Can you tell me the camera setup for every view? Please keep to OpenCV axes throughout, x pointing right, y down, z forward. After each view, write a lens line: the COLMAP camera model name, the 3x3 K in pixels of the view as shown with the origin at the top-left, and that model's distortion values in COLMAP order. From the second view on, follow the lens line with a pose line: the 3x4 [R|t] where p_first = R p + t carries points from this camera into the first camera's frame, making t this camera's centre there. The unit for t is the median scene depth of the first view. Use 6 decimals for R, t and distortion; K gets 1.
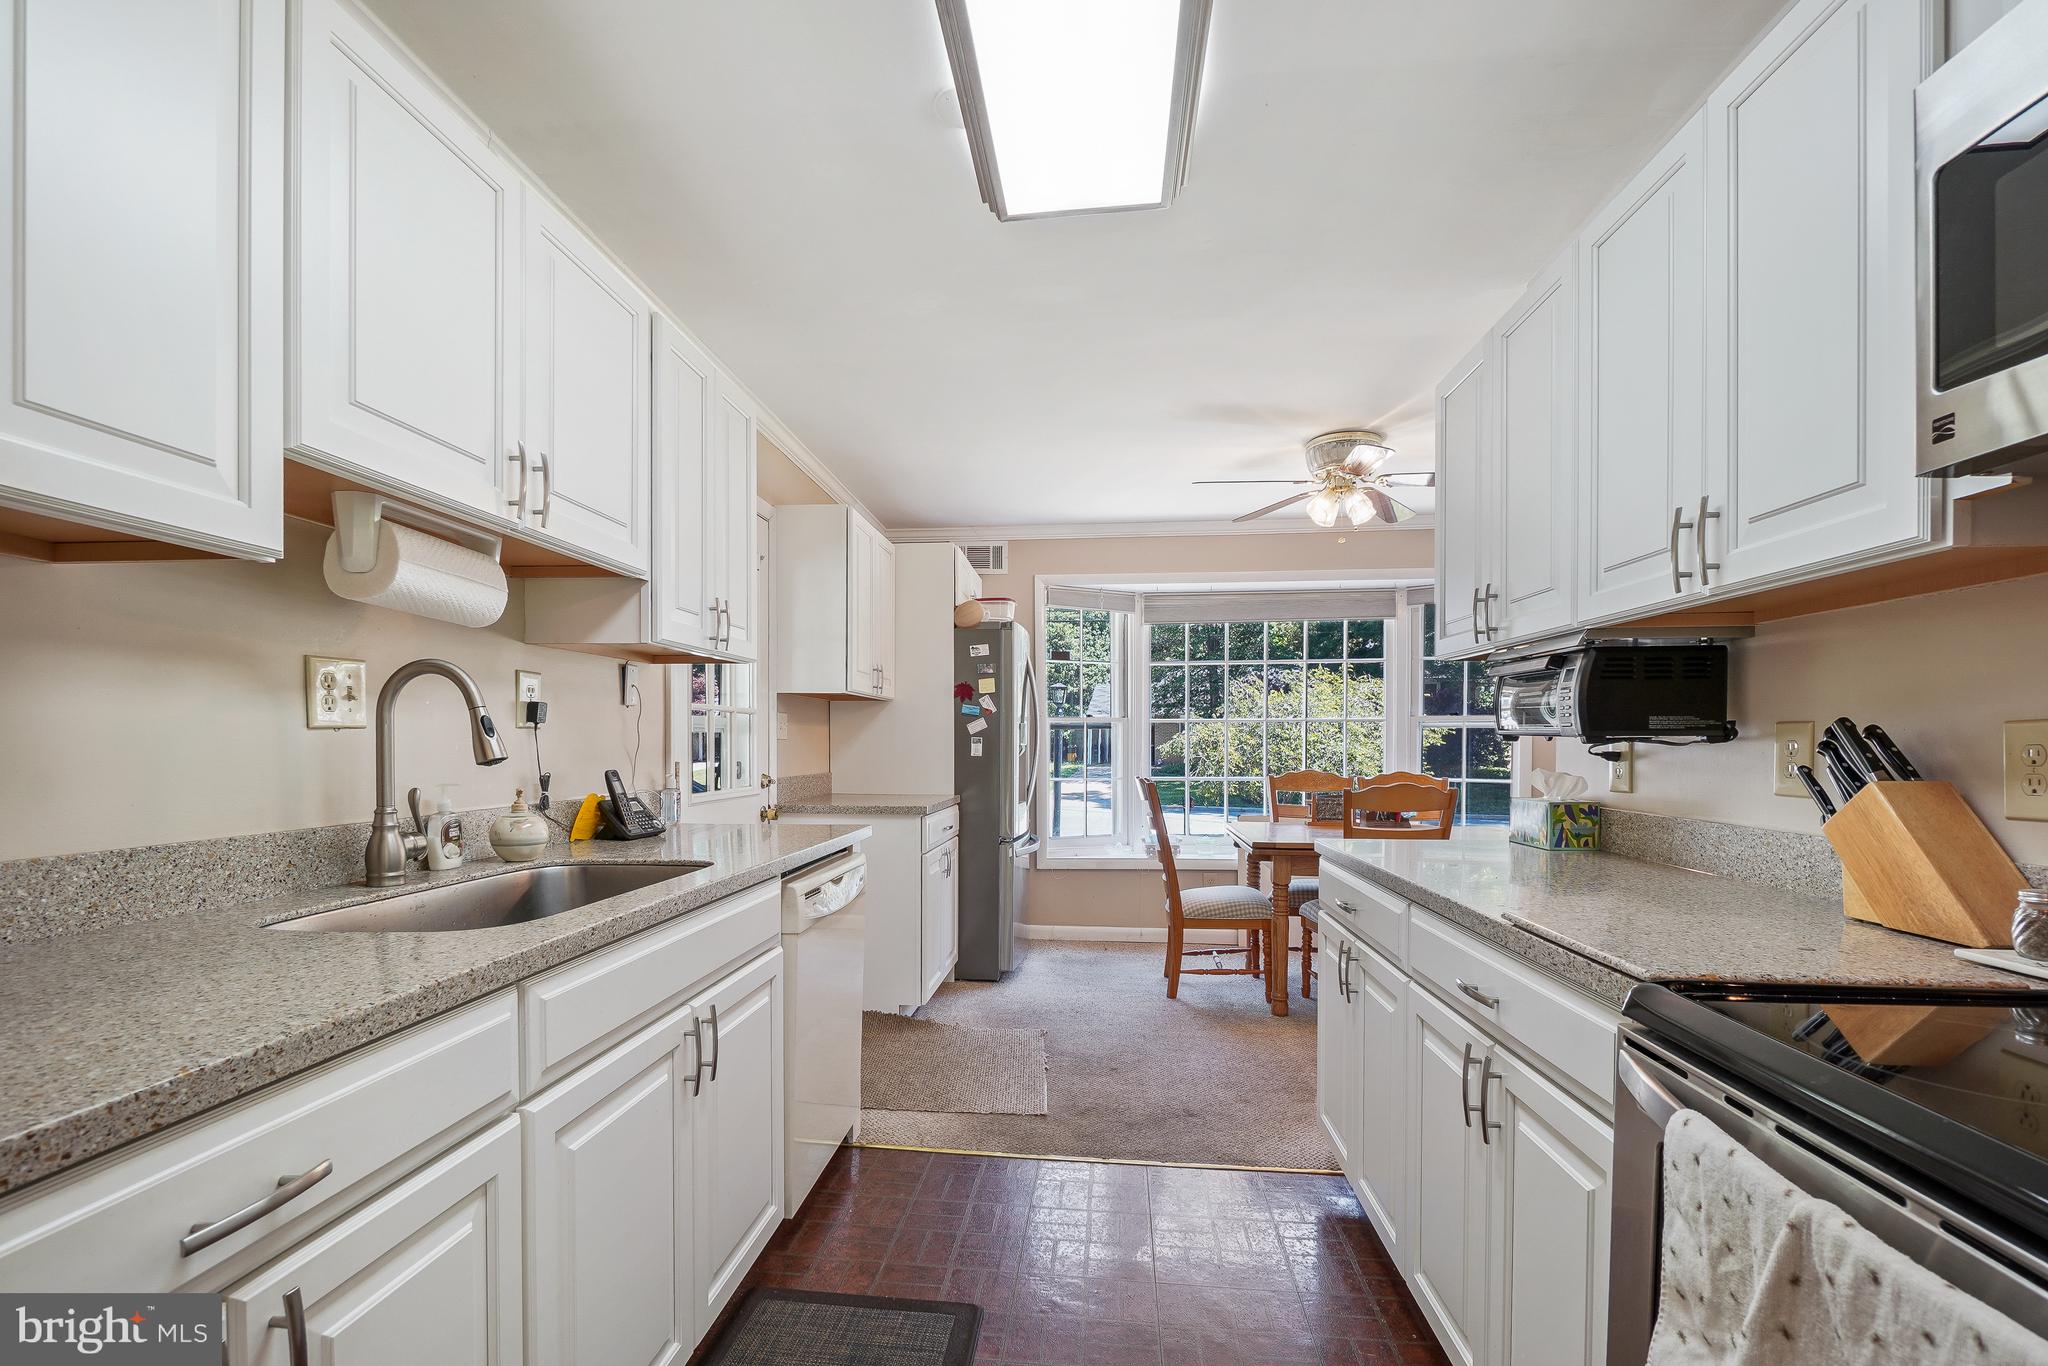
lens RADIAL K [[914.8, 0, 1028.4], [0, 914.8, 762.0], [0, 0, 1]] dist [-0.000027, -0.000017]
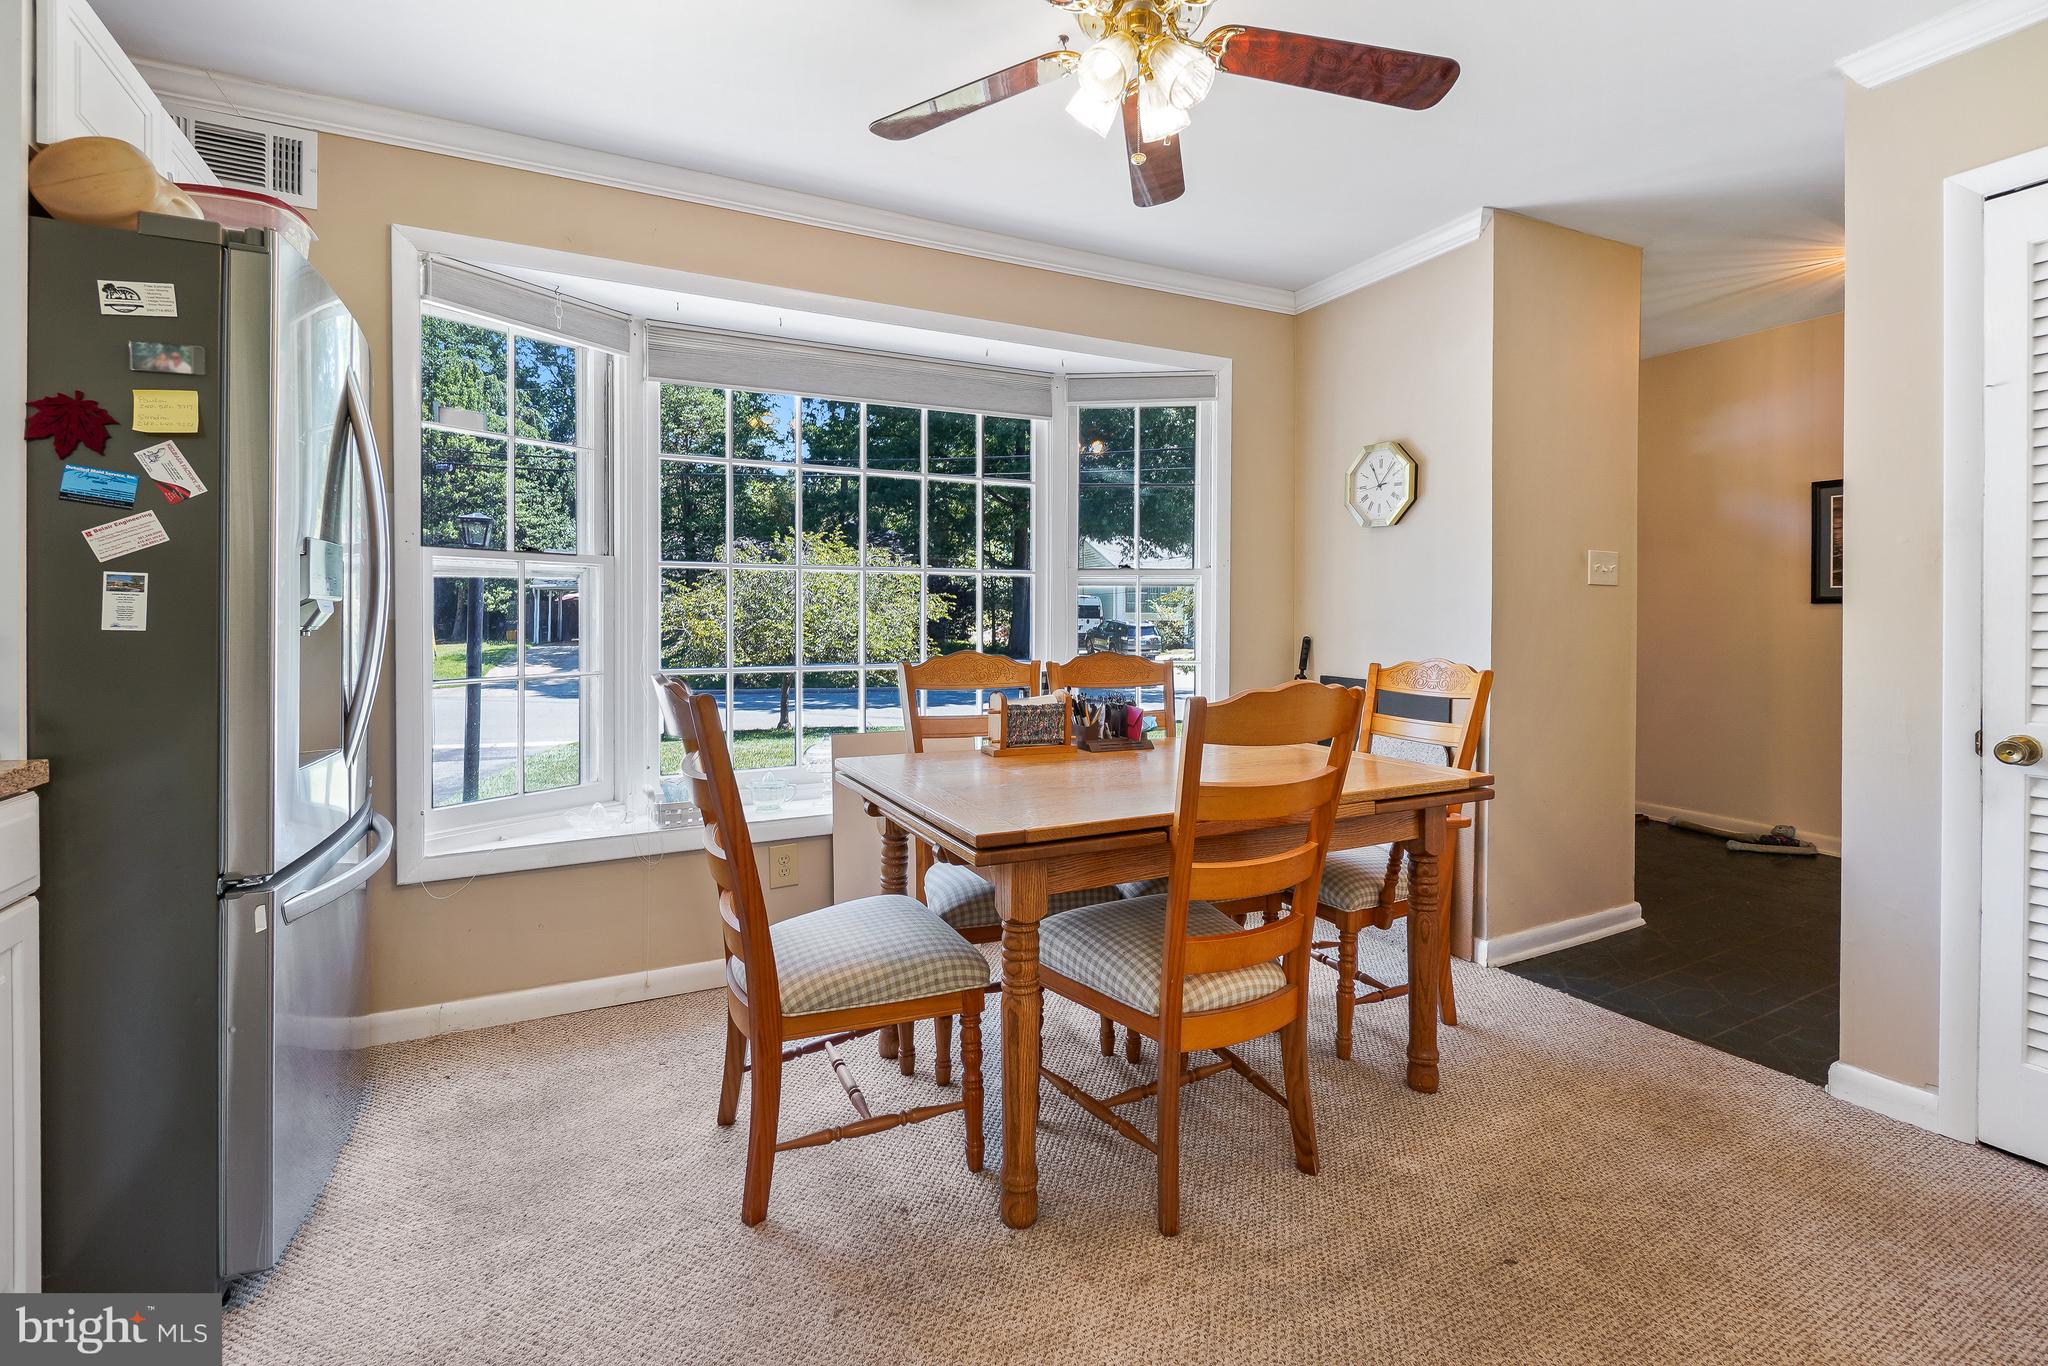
lens RADIAL K [[901.0, 0, 999.9], [0, 901.0, 619.5], [0, 0, 1]] dist [0.001741, 0.000320]
pose [[0.856005, 0.000605, 0.516968, 0.039420], [0.006805, 0.999900, -0.012437, -0.004466], [-0.516923, 0.014164, 0.855915, 0.555607]]
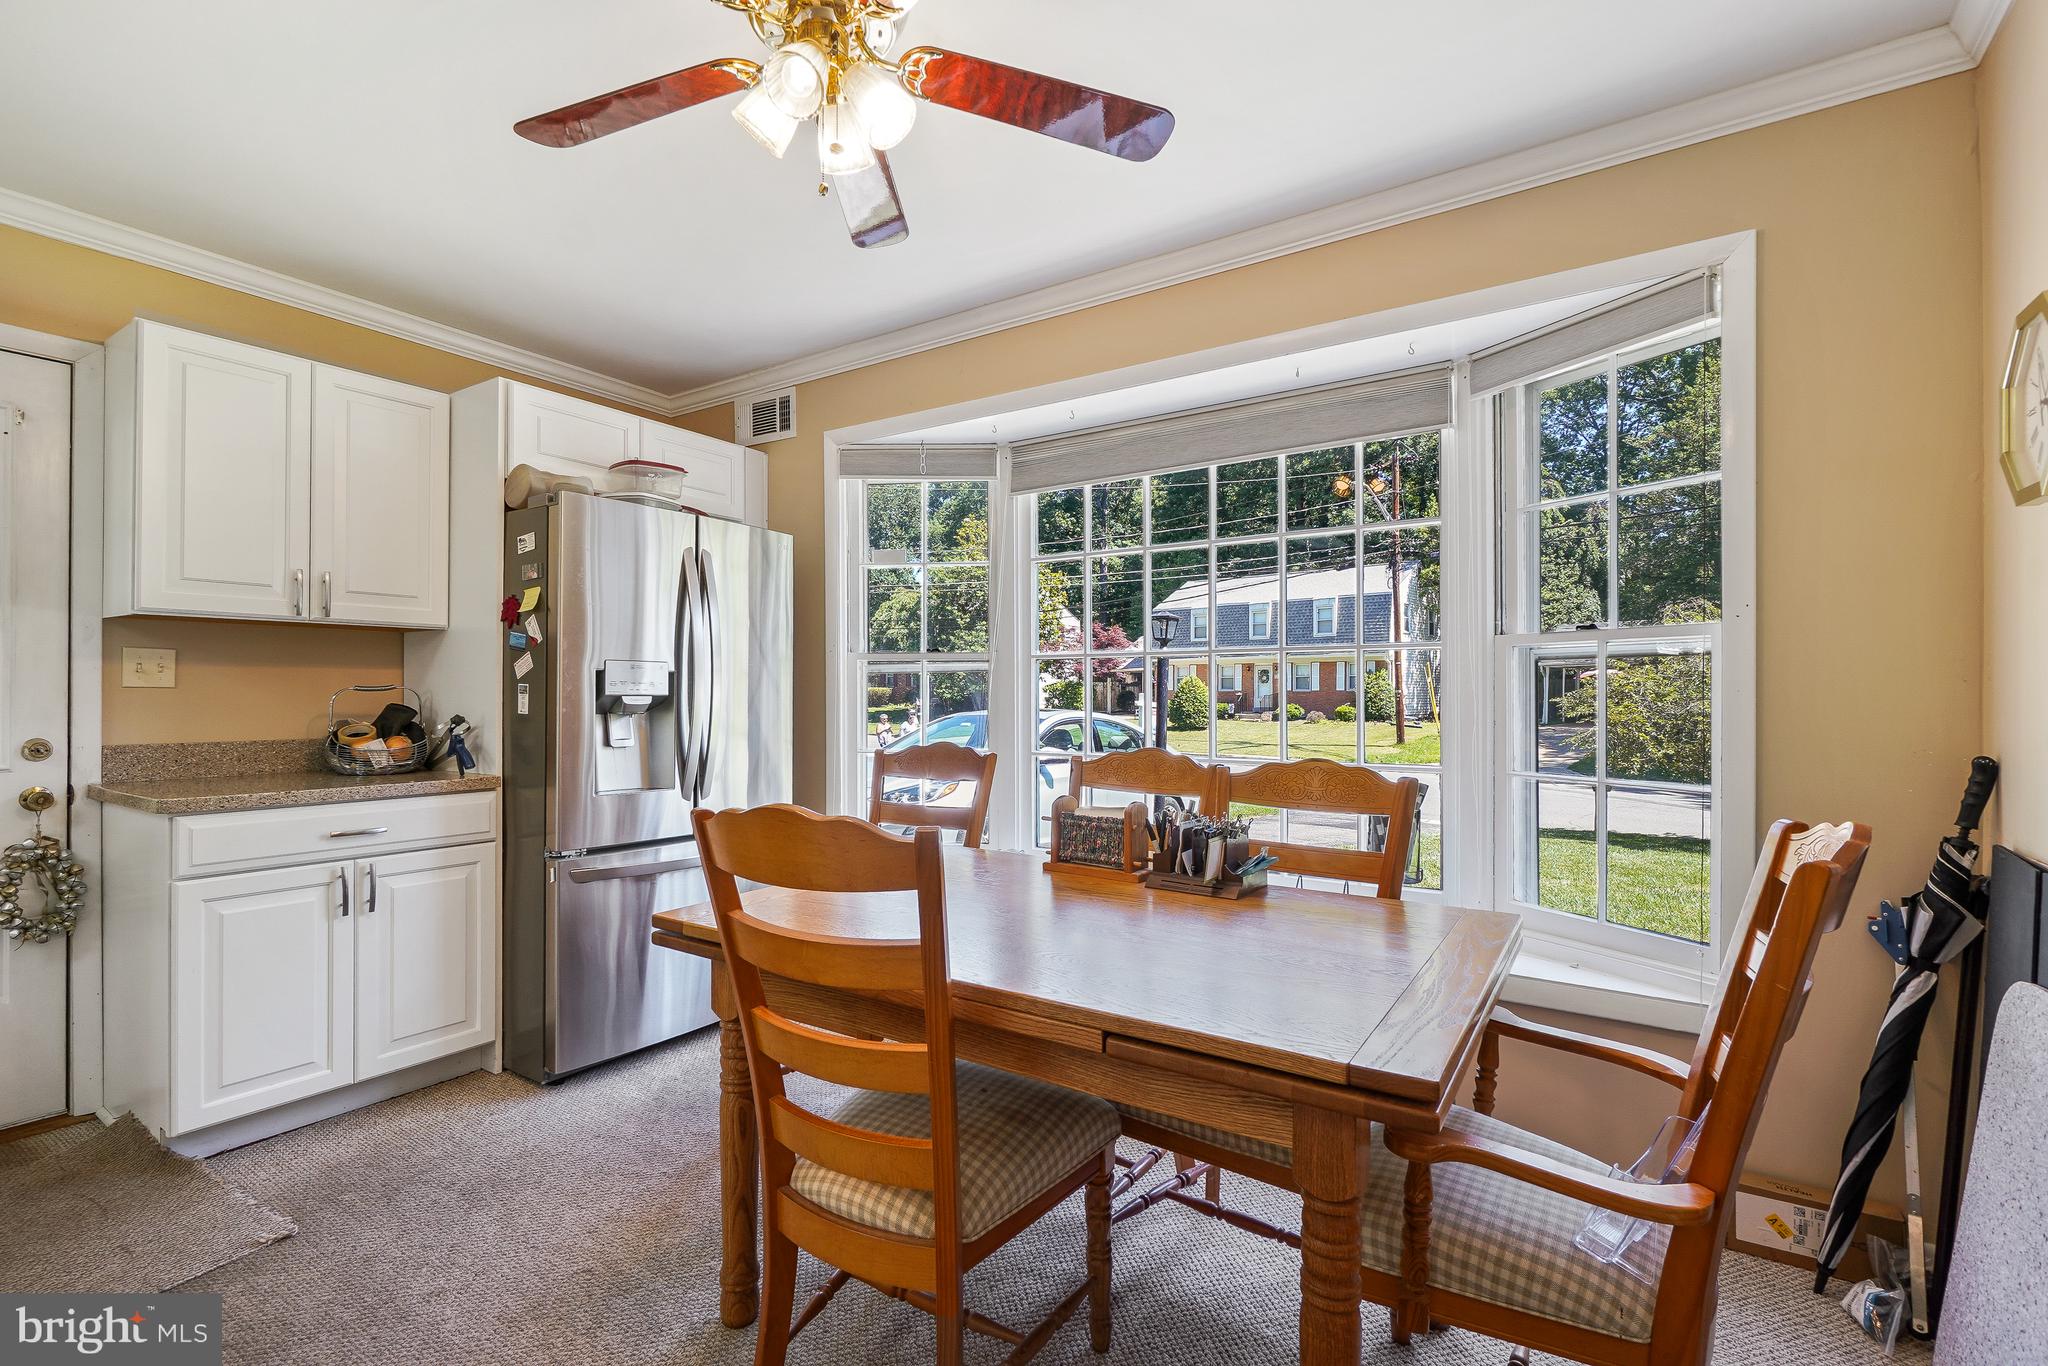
lens RADIAL K [[905.0, 0, 1024.4], [0, 905.0, 690.6], [0, 0, 1]] dist [-0.000997, -0.000043]
pose [[0.885889, -0.001006, -0.463897, 0.505930], [-0.008816, 0.999781, -0.019003, -0.013149], [0.463814, 0.020924, 0.885685, 0.592979]]
